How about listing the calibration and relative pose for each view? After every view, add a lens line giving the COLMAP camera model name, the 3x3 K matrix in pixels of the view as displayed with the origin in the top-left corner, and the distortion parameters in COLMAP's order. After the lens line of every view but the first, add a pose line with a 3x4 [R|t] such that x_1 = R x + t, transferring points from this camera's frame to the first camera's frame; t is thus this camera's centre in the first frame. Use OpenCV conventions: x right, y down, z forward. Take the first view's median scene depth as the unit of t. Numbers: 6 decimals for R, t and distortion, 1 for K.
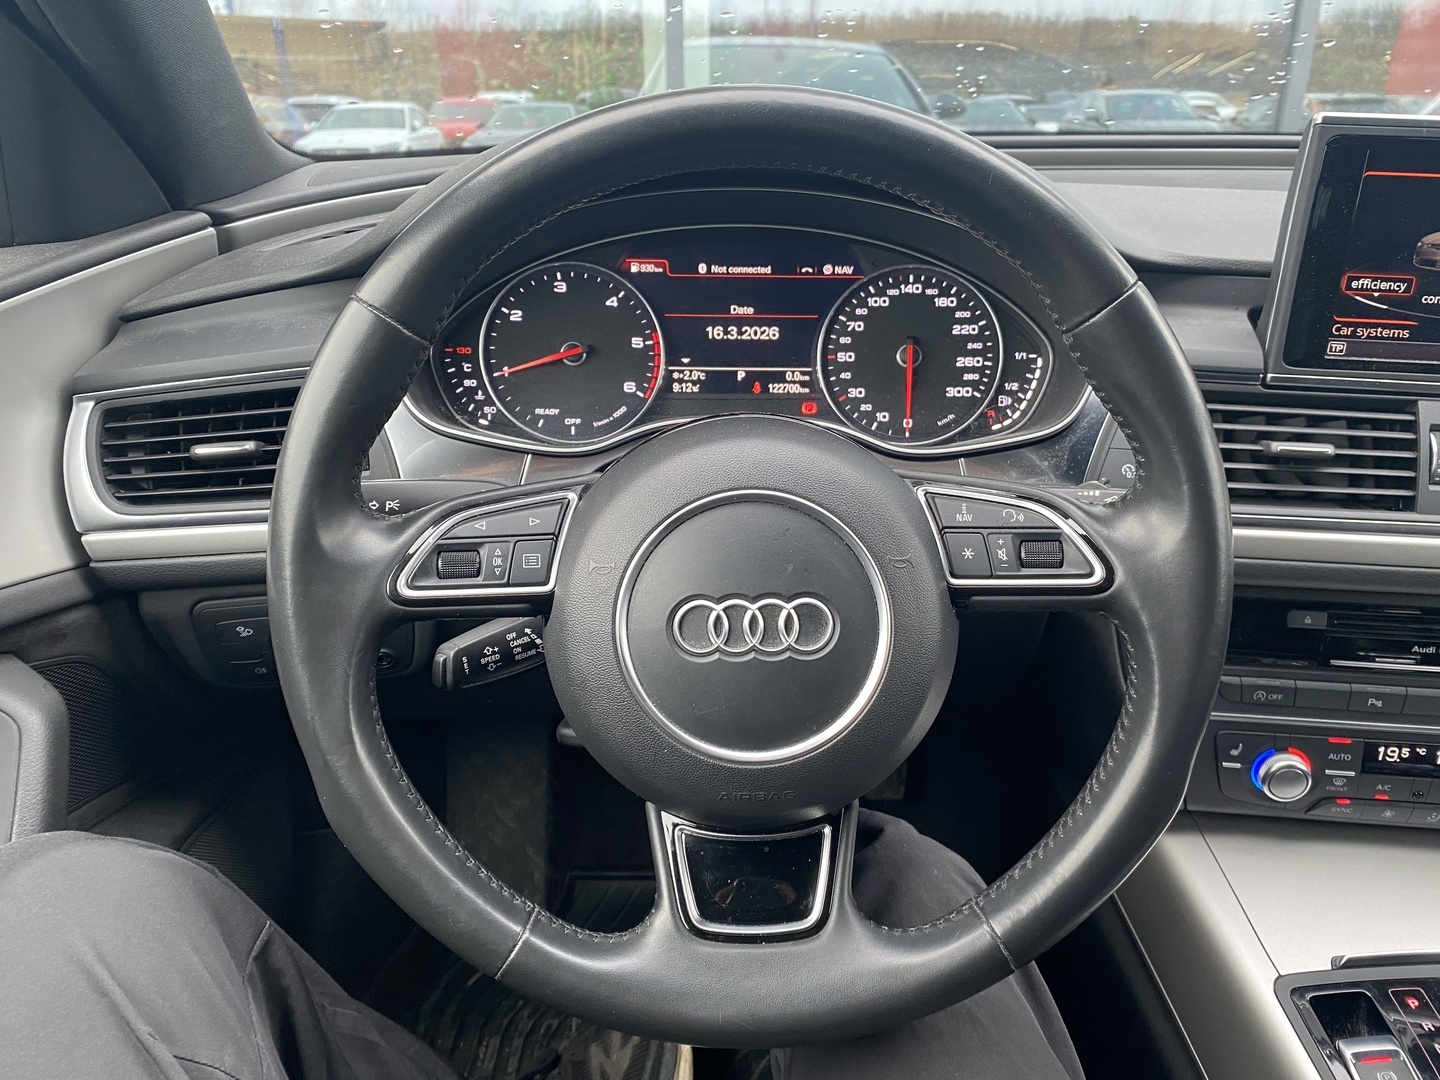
lens RADIAL K [[1074.3, 0, 720.0], [0, 1074.3, 540.0], [0, 0, 1]] dist [-0.008676, -0.009643]
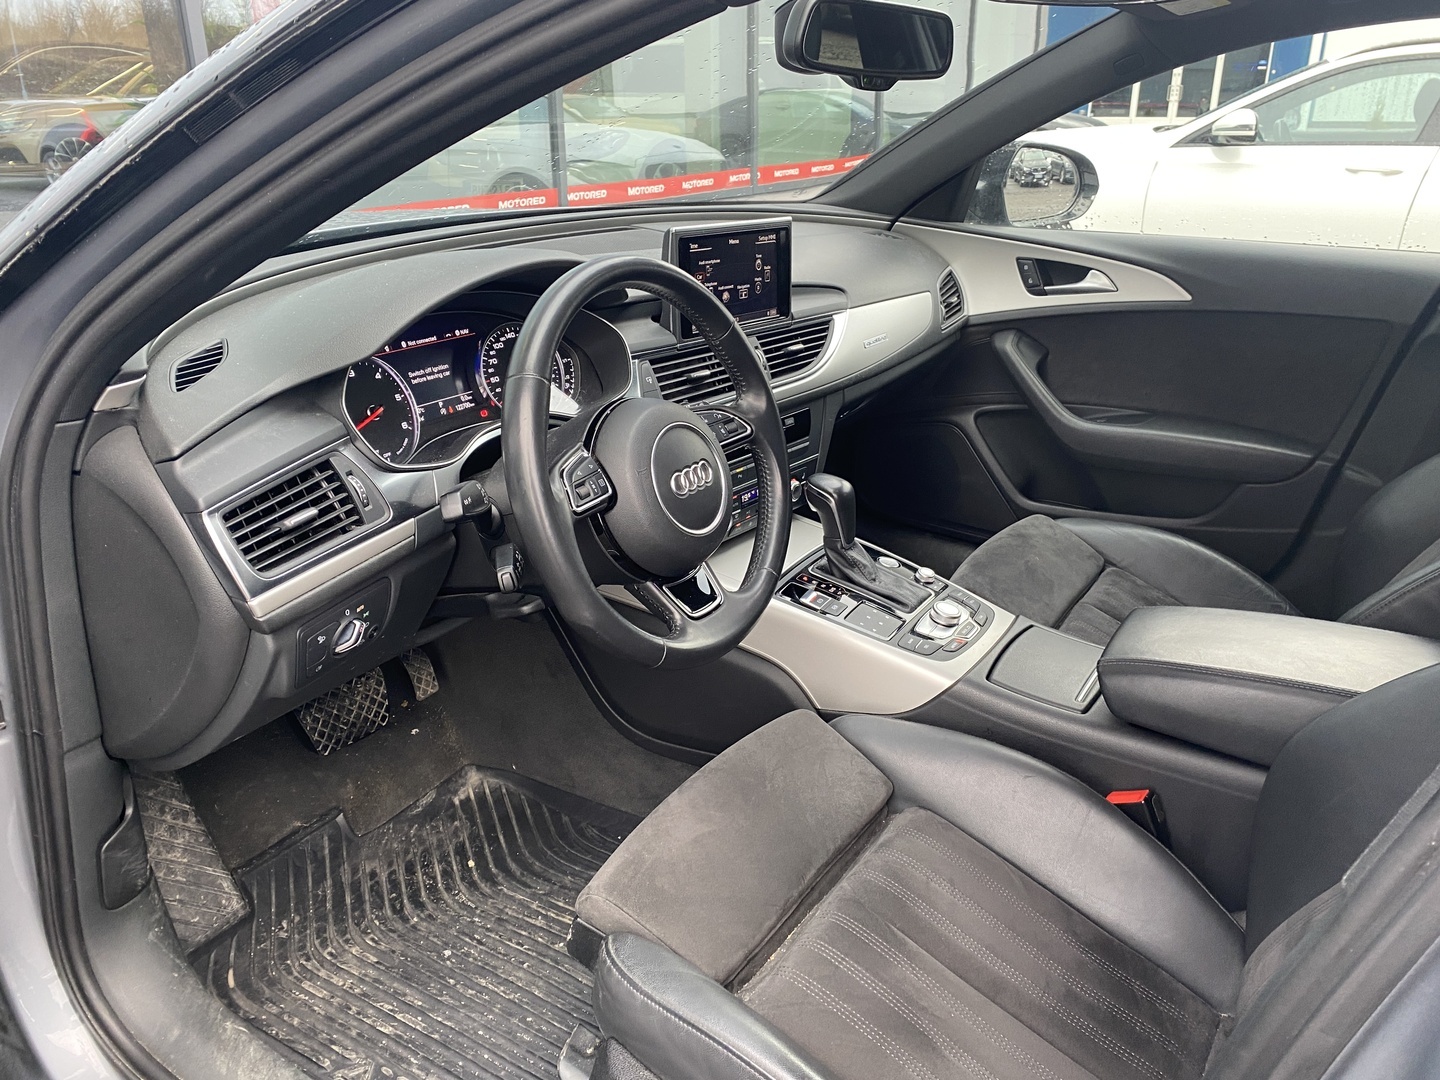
lens RADIAL K [[1022.5, 0, 720.0], [0, 1022.5, 540.0], [0, 0, 1]] dist [0.002169, 0.000551]
pose [[0.536973, -0.317943, 0.781391, -1.163121], [0.315993, 0.934630, 0.163144, -0.091345], [-0.782182, 0.159311, 0.602339, -0.259555]]
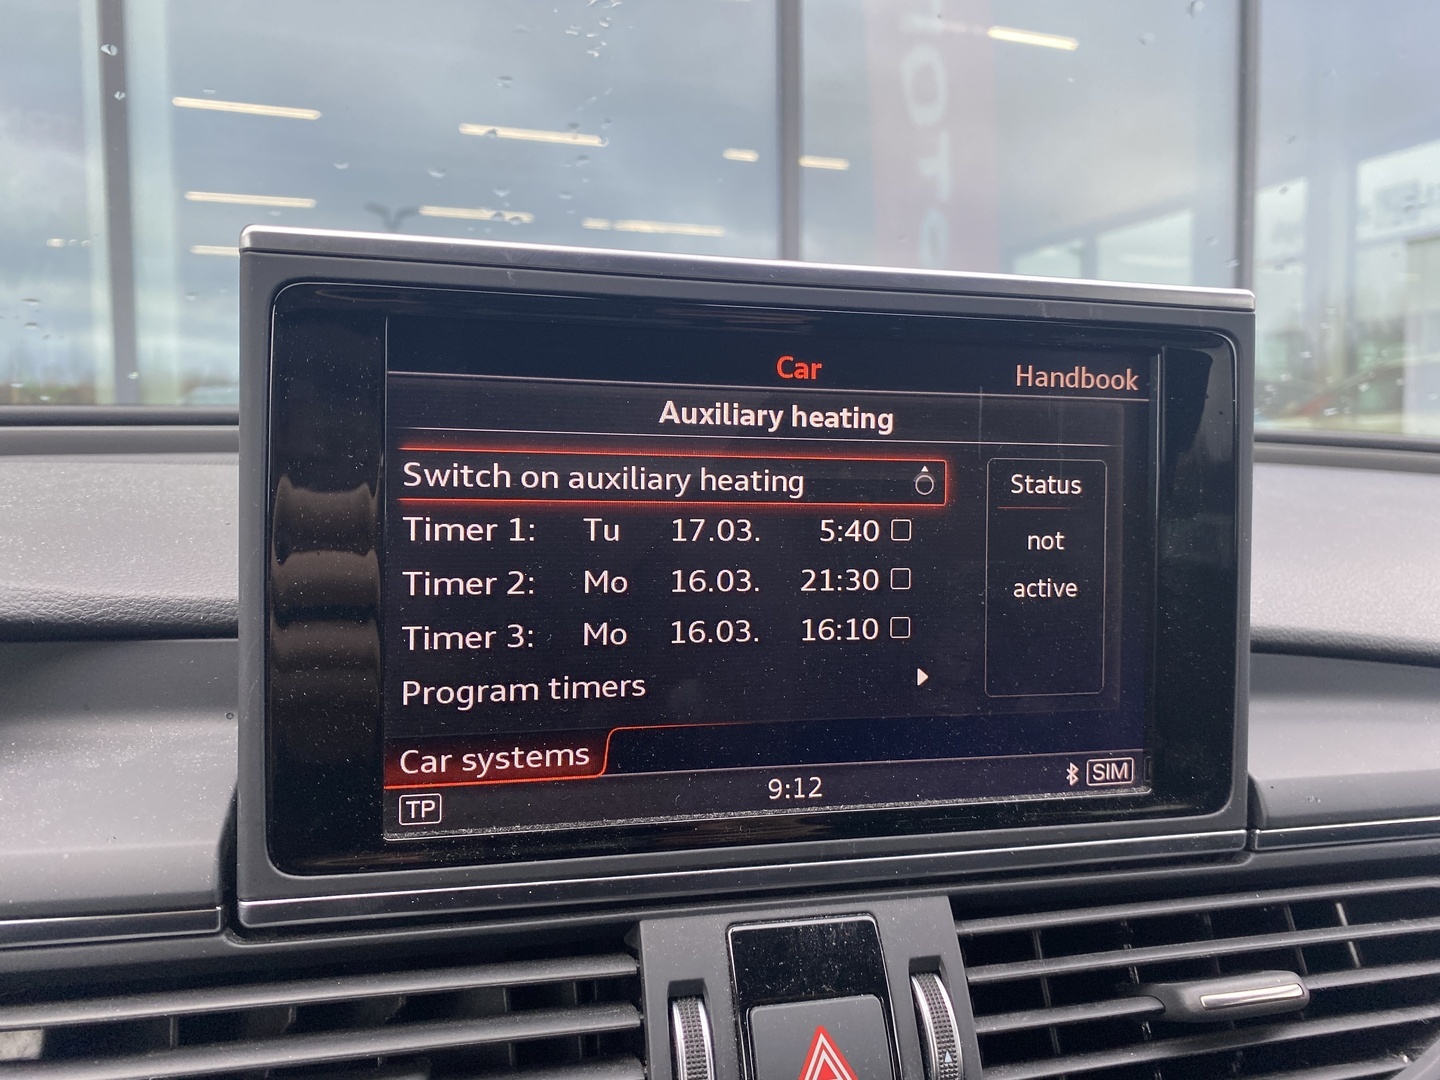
lens RADIAL K [[1074.3, 0, 720.0], [0, 1074.3, 540.0], [0, 0, 1]] dist [-0.008676, -0.009643]
pose [[0.927504, -0.026654, 0.372862, 0.508719], [0.138687, 0.950803, -0.277021, -0.142236], [-0.347135, 0.308649, 0.885570, 0.560381]]
